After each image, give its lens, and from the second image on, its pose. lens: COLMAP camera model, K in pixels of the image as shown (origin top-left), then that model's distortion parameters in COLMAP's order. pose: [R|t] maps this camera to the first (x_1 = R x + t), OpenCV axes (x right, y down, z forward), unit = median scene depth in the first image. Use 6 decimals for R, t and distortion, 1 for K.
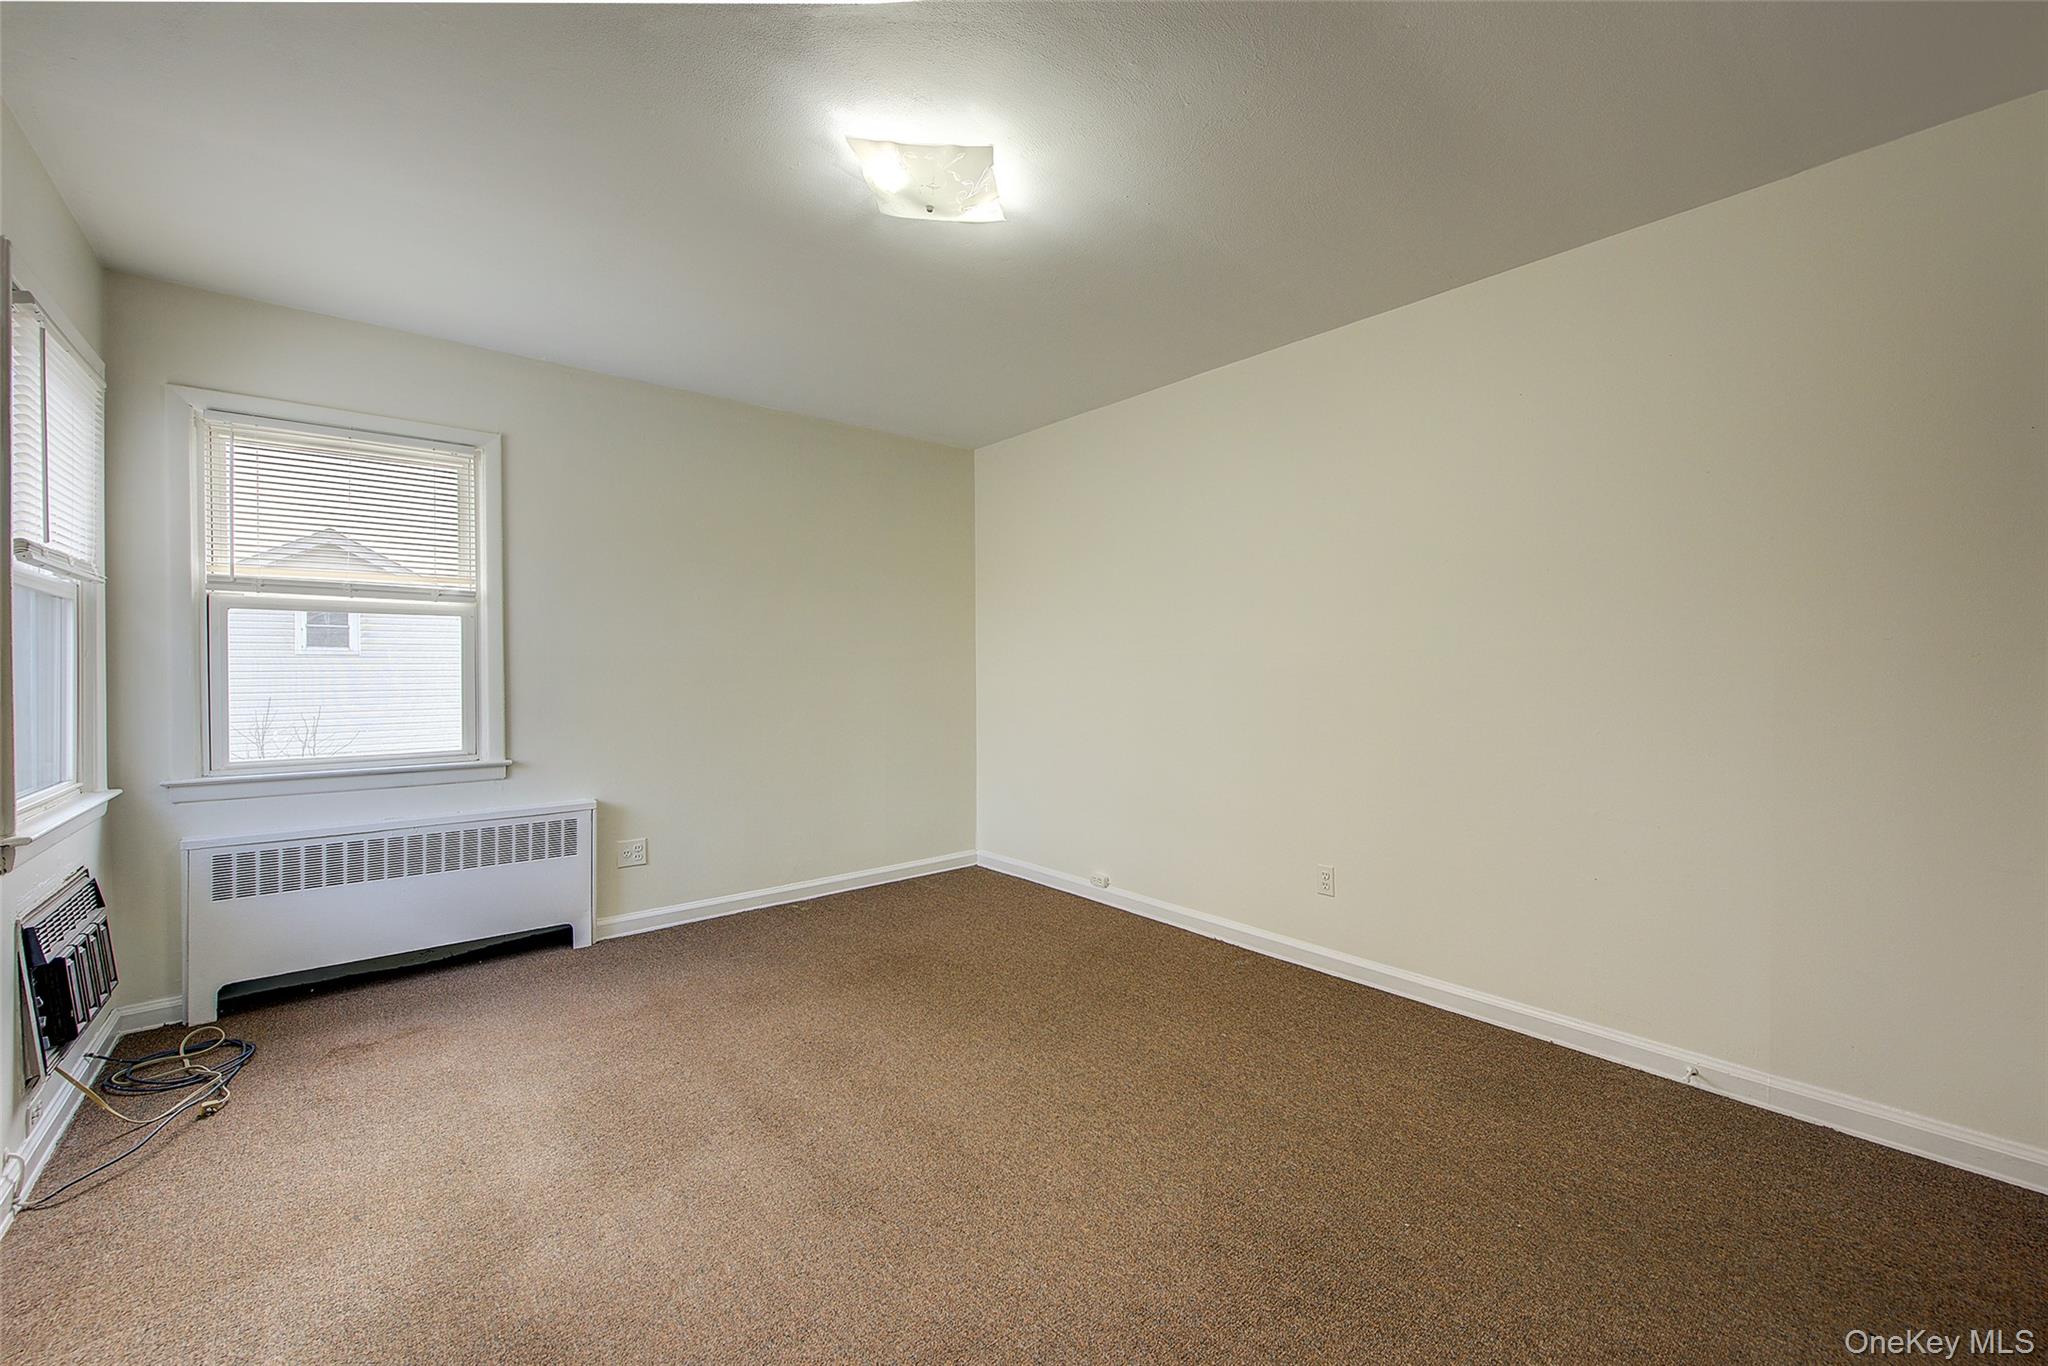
lens RADIAL K [[802.9, 0, 1024.0], [0, 802.9, 683.0], [0, 0, 1]] dist [0.001415, -0.001769]
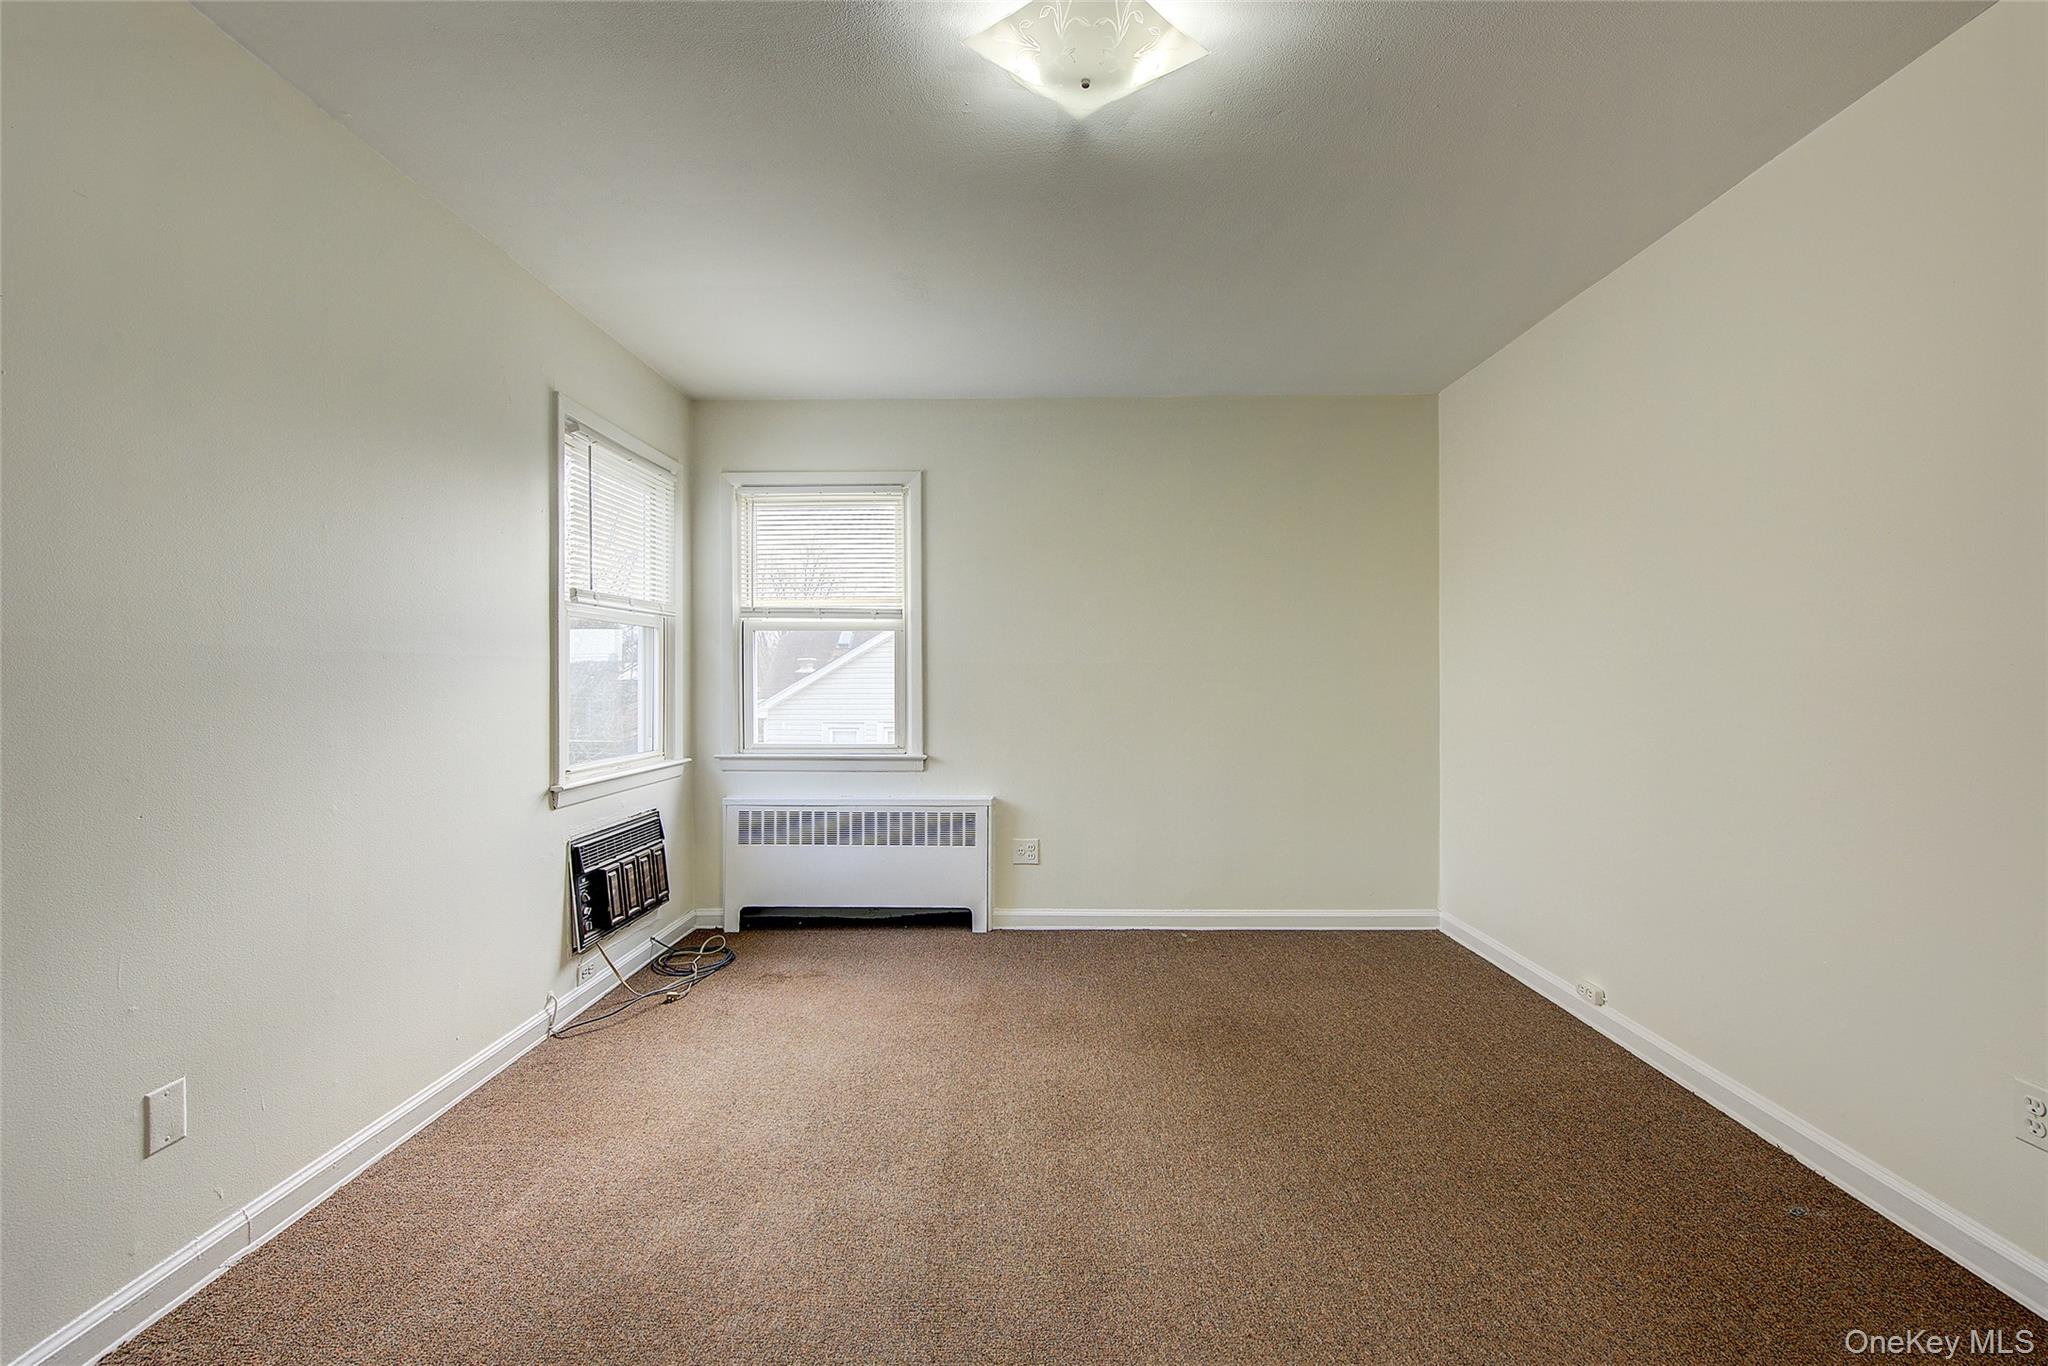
lens RADIAL K [[802.9, 0, 1024.0], [0, 802.9, 683.0], [0, 0, 1]] dist [0.001415, -0.001769]
pose [[0.760463, 0.006398, -0.649350, 0.225150], [-0.013926, 0.999882, -0.006458, -0.001084], [0.649232, 0.013954, 0.760462, 0.242357]]
